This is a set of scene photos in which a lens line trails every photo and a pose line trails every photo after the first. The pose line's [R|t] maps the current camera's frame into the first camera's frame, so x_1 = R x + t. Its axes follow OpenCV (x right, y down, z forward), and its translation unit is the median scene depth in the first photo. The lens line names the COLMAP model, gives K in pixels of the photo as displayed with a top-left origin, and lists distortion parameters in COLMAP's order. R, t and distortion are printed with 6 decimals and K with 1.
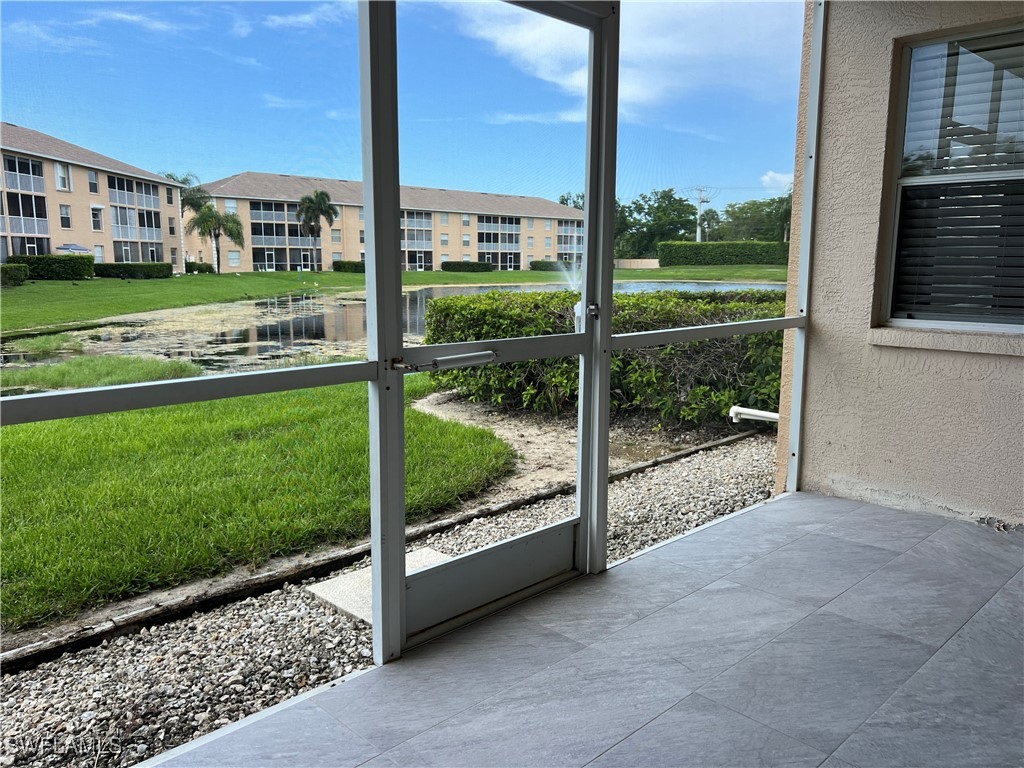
lens RADIAL K [[756.5, 0, 528.4], [0, 756.5, 406.5], [0, 0, 1]] dist [0.059613, -0.064768]
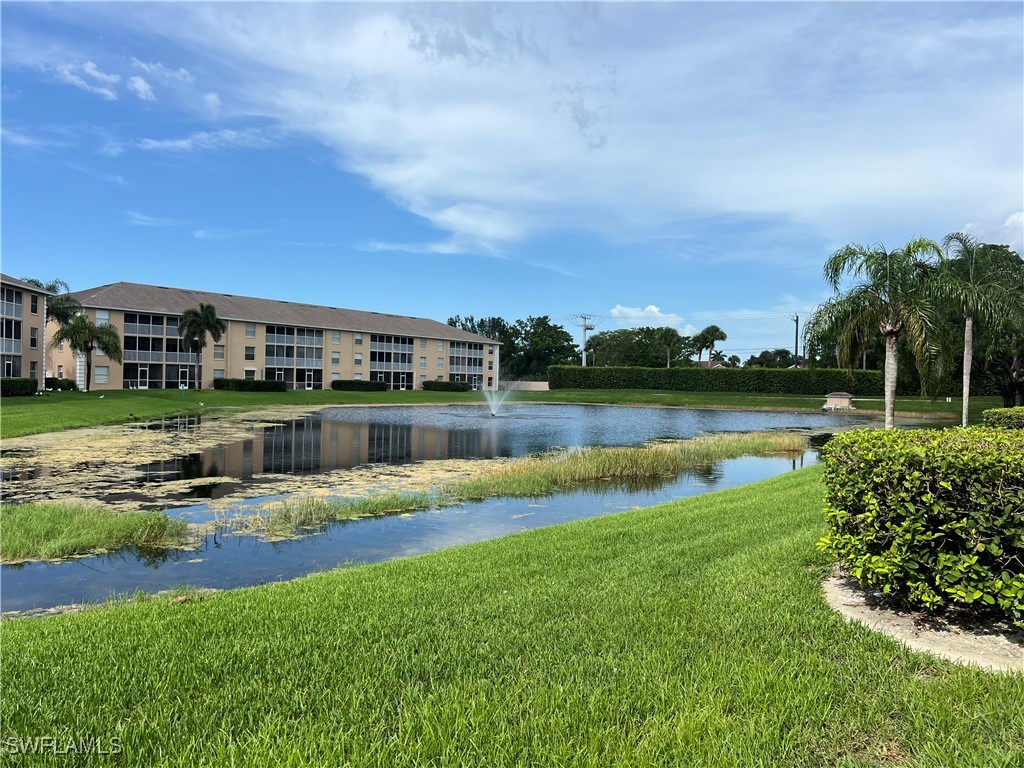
lens RADIAL K [[756.5, 0, 526.8], [0, 756.5, 376.4], [0, 0, 1]] dist [0.059613, -0.064768]
pose [[0.985224, 0.015371, 0.170582, -0.819610], [0.018421, 0.980678, -0.194760, -0.131140], [-0.170280, 0.195024, 0.965904, 0.846988]]
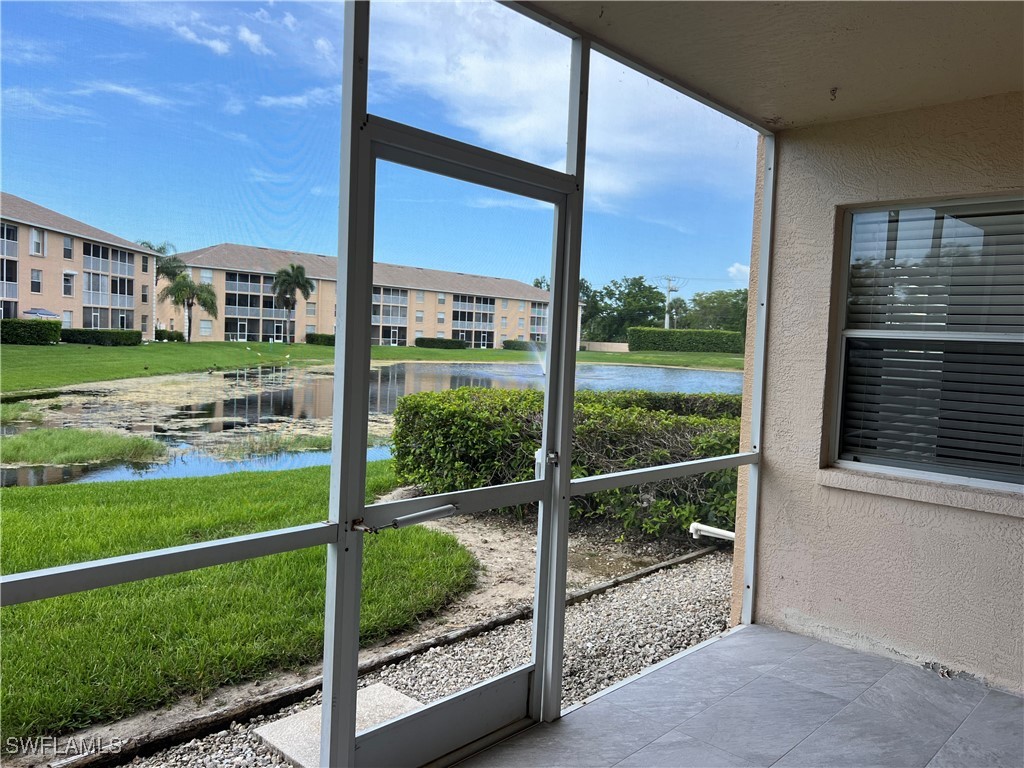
lens RADIAL K [[756.5, 0, 532.5], [0, 756.5, 405.1], [0, 0, 1]] dist [0.059613, -0.064768]
pose [[0.998494, 0.033094, 0.043764, 0.003257], [-0.028405, 0.994200, -0.103731, -0.032265], [-0.046943, 0.102332, 0.993642, -0.013162]]
